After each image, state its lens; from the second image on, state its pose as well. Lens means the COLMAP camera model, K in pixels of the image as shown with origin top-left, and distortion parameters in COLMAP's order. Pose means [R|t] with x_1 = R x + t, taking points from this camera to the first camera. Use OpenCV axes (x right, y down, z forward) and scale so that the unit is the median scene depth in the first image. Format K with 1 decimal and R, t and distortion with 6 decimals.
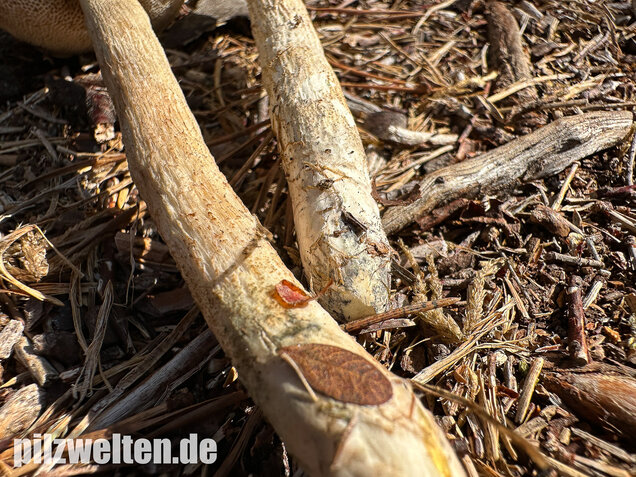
lens RADIAL K [[453.3, 0, 317.1], [0, 453.3, 238.5], [0, 0, 1]] dist [-0.012721, -0.002331]
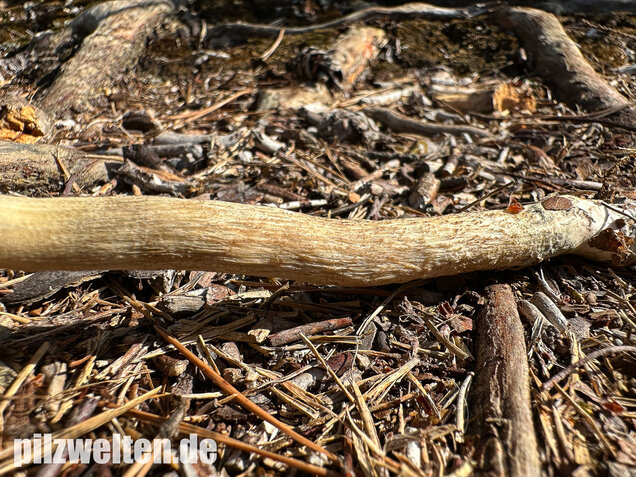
lens RADIAL K [[453.3, 0, 317.4], [0, 453.3, 236.0], [0, 0, 1]] dist [-0.012721, -0.002331]
pose [[0.989371, 0.108604, -0.096695, 0.336441], [-0.134649, 0.935307, -0.327216, -0.599438], [0.054903, 0.336758, 0.939989, 0.570154]]
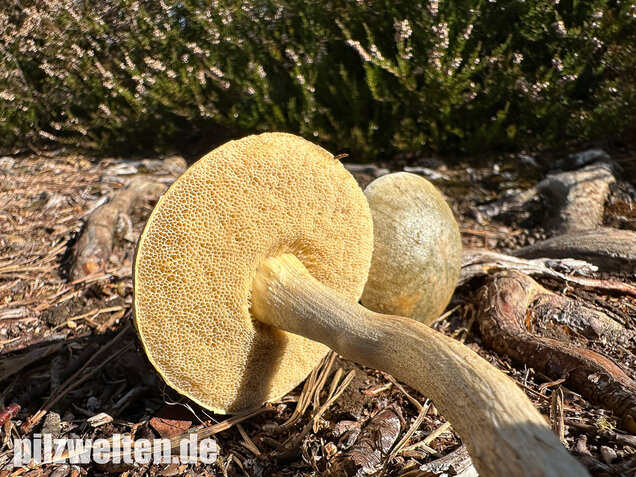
lens RADIAL K [[453.3, 0, 277.6], [0, 453.3, 318.7], [0, 0, 1]] dist [-0.012721, -0.002331]
pose [[0.763977, 0.282866, -0.579936, -1.371338], [-0.519762, 0.802368, -0.293349, 1.227661], [0.382343, 0.525540, 0.760014, -0.994134]]
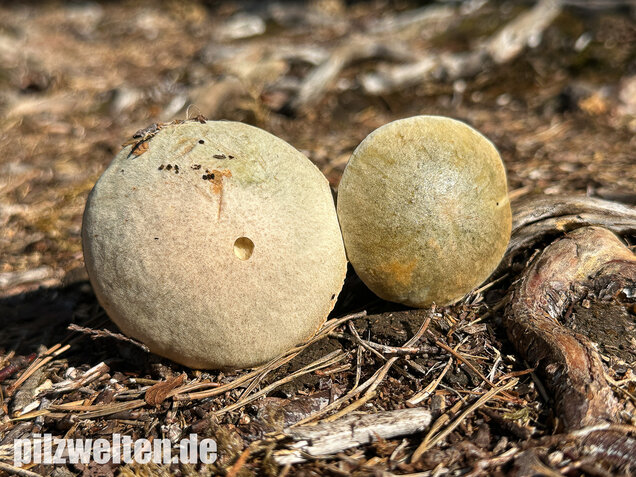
lens RADIAL K [[910.3, 0, 318.5], [0, 910.3, 243.2], [0, 0, 1]] dist [0.087167, 0.000000]
pose [[0.536627, 0.276651, -0.797180, 0.435735], [-0.588312, 0.799915, -0.118426, 0.792610], [0.604913, 0.532542, 0.592013, -1.595578]]
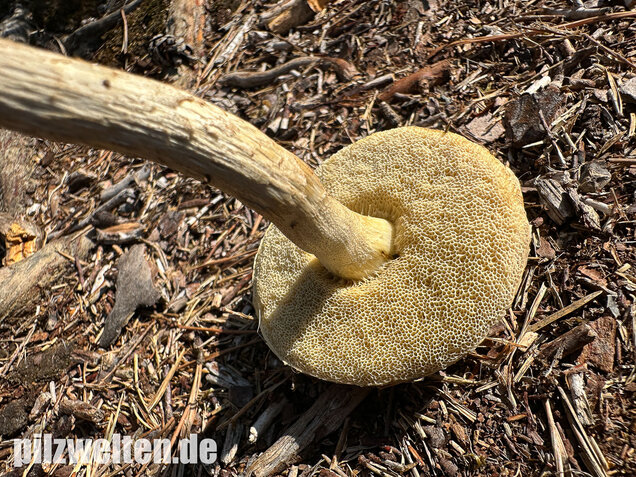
lens RADIAL K [[453.3, 0, 303.7], [0, 453.3, 263.3], [0, 0, 1]] dist [-0.012721, -0.002331]
pose [[0.915110, -0.362732, -0.176063, 0.958417], [0.367237, 0.930097, -0.007464, -0.722574], [0.166464, -0.057826, 0.984351, -0.420878]]
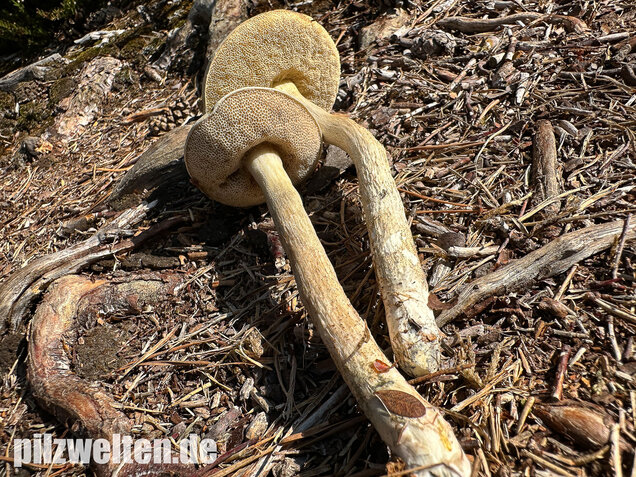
lens RADIAL K [[453.3, 0, 319.4], [0, 453.3, 235.7], [0, 0, 1]] dist [-0.012721, -0.002331]
pose [[0.949572, -0.106714, -0.294829, 0.239451], [0.076393, 0.990706, -0.112546, -0.175802], [0.304099, 0.084348, 0.948899, -0.765102]]
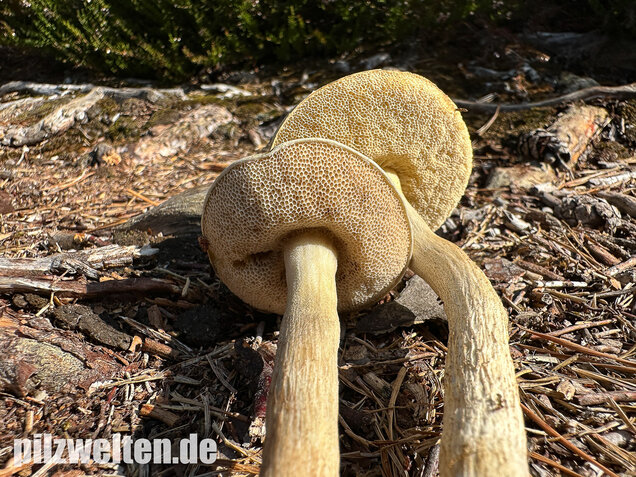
lens RADIAL K [[453.3, 0, 320.4], [0, 453.3, 238.3], [0, 0, 1]] dist [-0.012721, -0.002331]
pose [[0.887542, 0.193367, -0.418185, -0.054079], [-0.351121, 0.871558, -0.342201, -0.399769], [0.298302, 0.450551, 0.841439, 0.091787]]
